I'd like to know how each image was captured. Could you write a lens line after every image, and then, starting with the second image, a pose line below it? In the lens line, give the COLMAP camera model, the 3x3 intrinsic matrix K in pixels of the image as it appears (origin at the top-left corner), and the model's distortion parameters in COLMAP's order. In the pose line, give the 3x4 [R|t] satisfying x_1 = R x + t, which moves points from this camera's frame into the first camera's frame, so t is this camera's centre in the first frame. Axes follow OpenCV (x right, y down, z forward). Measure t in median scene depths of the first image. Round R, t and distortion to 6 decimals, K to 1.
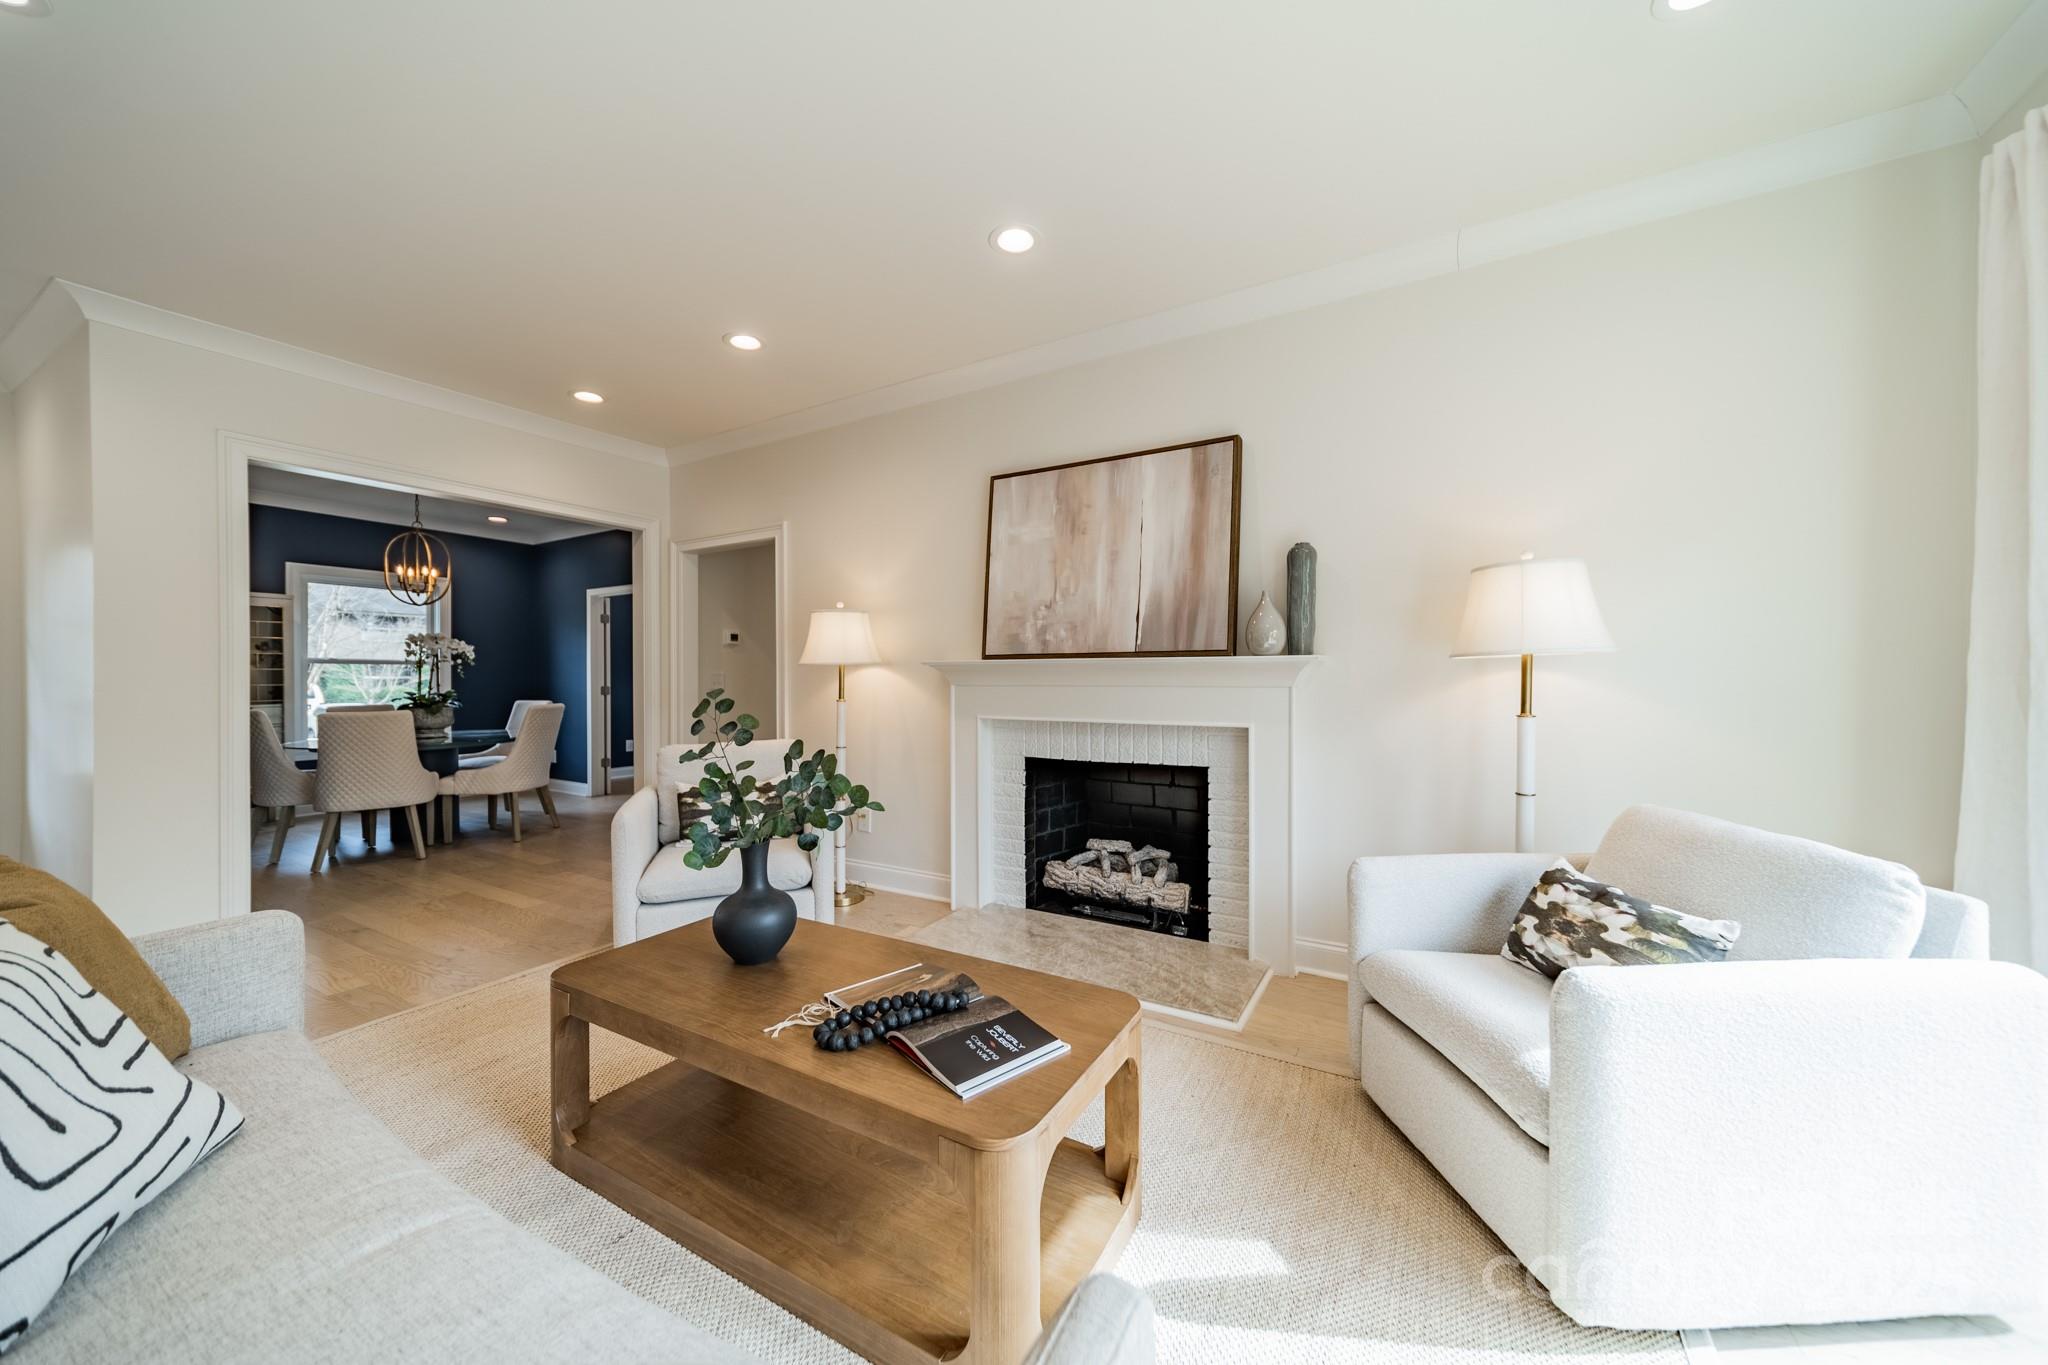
lens RADIAL K [[718.6, 0, 1018.7], [0, 718.6, 680.7], [0, 0, 1]] dist [0.006203, 0.000344]
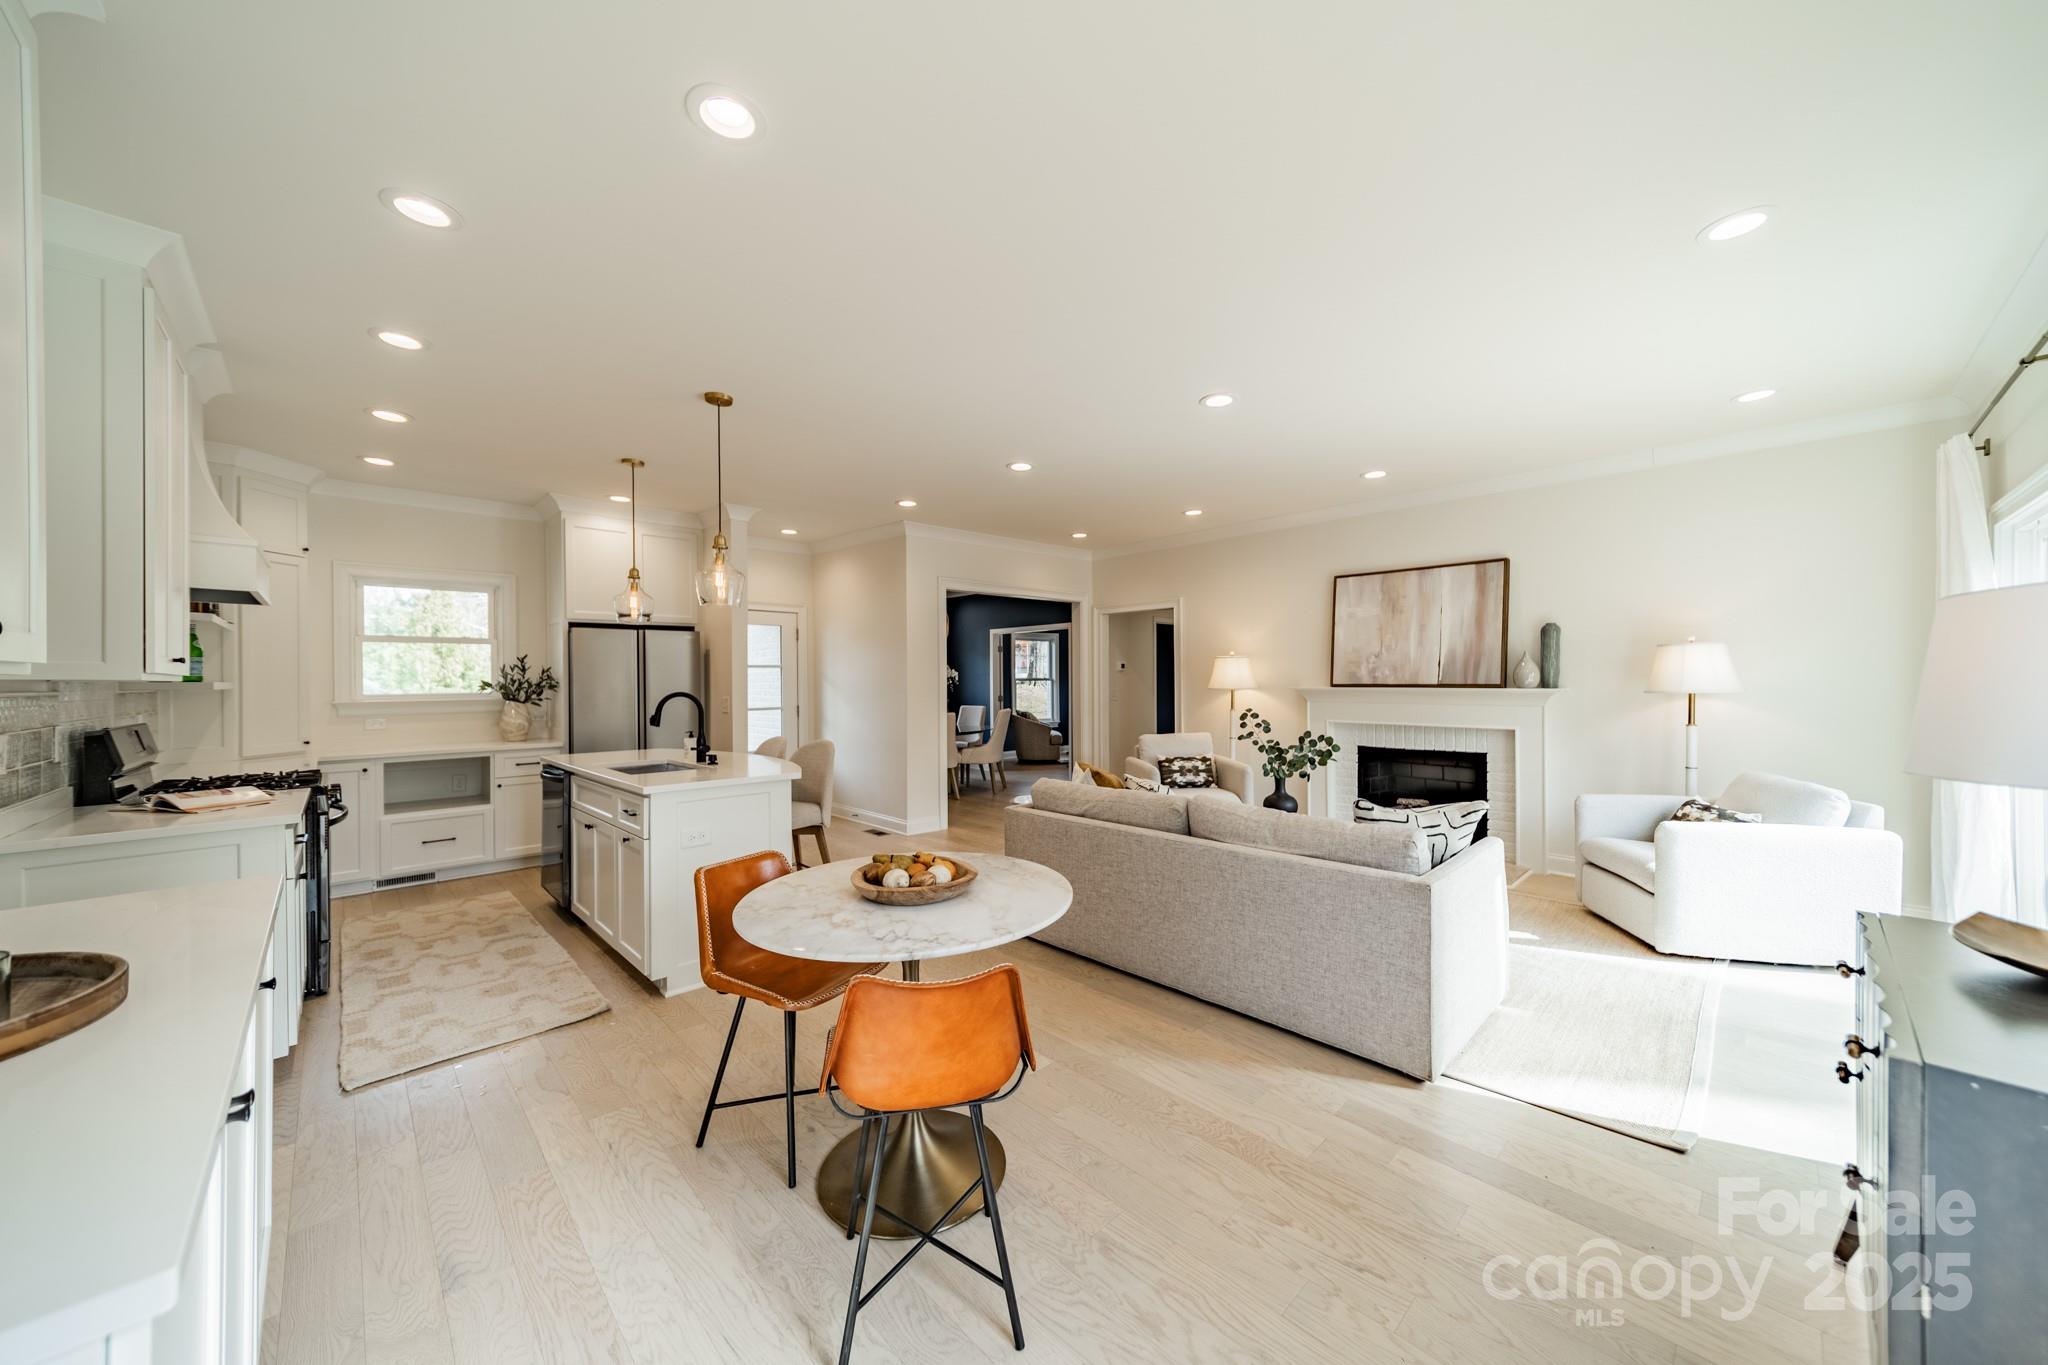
lens RADIAL K [[718.6, 0, 1023.0], [0, 718.6, 678.8], [0, 0, 1]] dist [0.006203, 0.000344]
pose [[0.962198, -0.004182, -0.272318, -0.325122], [0.003510, 0.999989, -0.002957, -0.052304], [0.272328, 0.001890, 0.962203, -0.927633]]
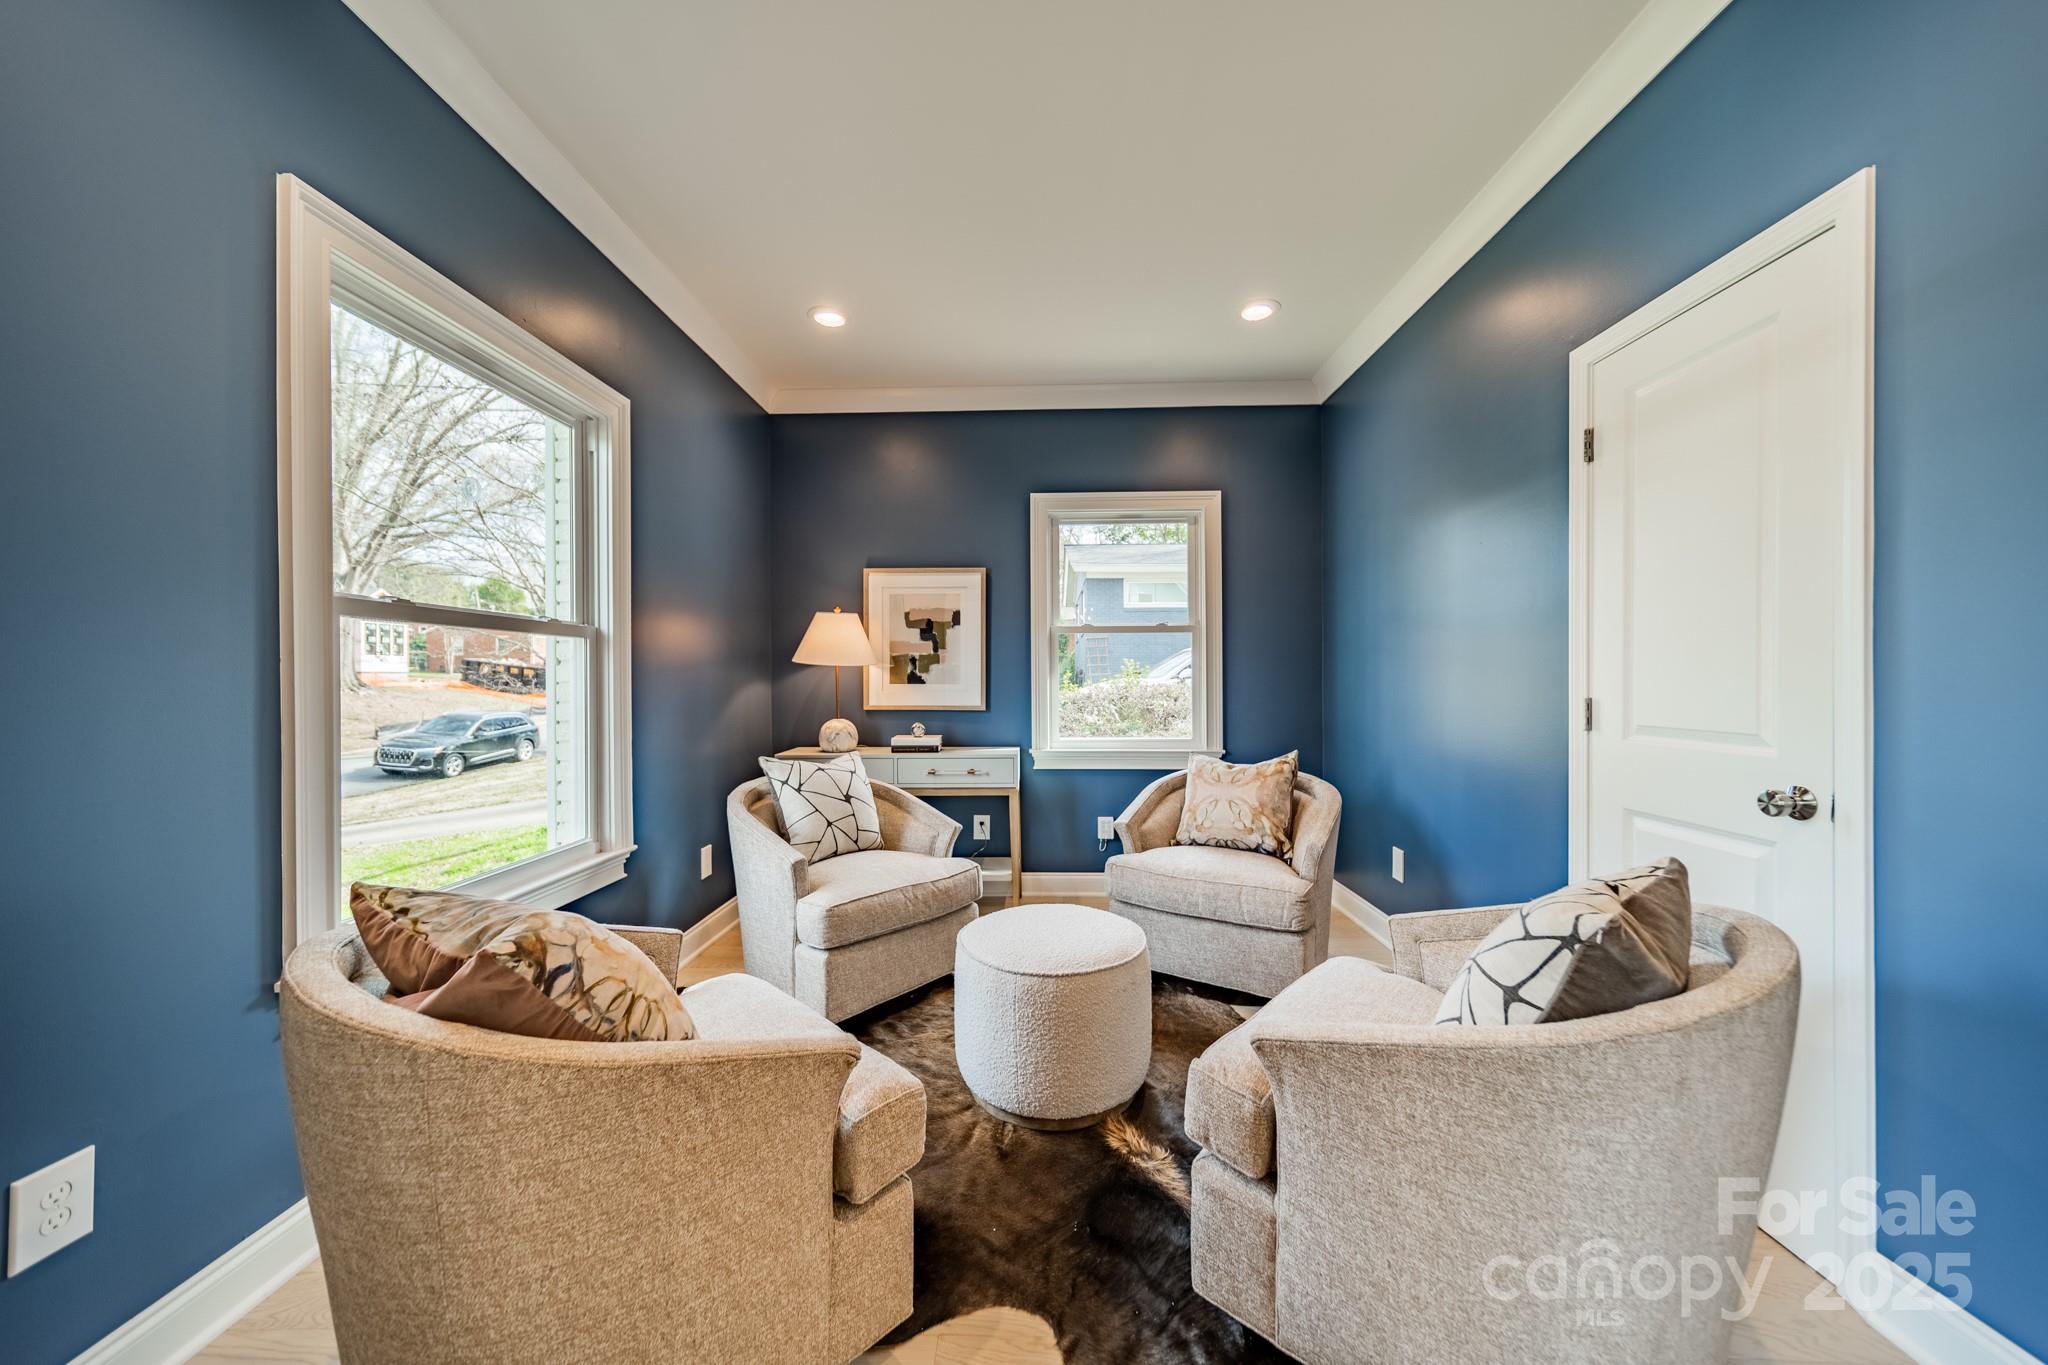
lens RADIAL K [[718.6, 0, 1034.4], [0, 718.6, 686.9], [0, 0, 1]] dist [0.006203, 0.000344]
pose [[0.868870, -0.001048, 0.495040, -1.300620], [-0.000732, 0.999994, 0.003402, 0.000264], [-0.495040, -0.003318, 0.868864, 2.315386]]
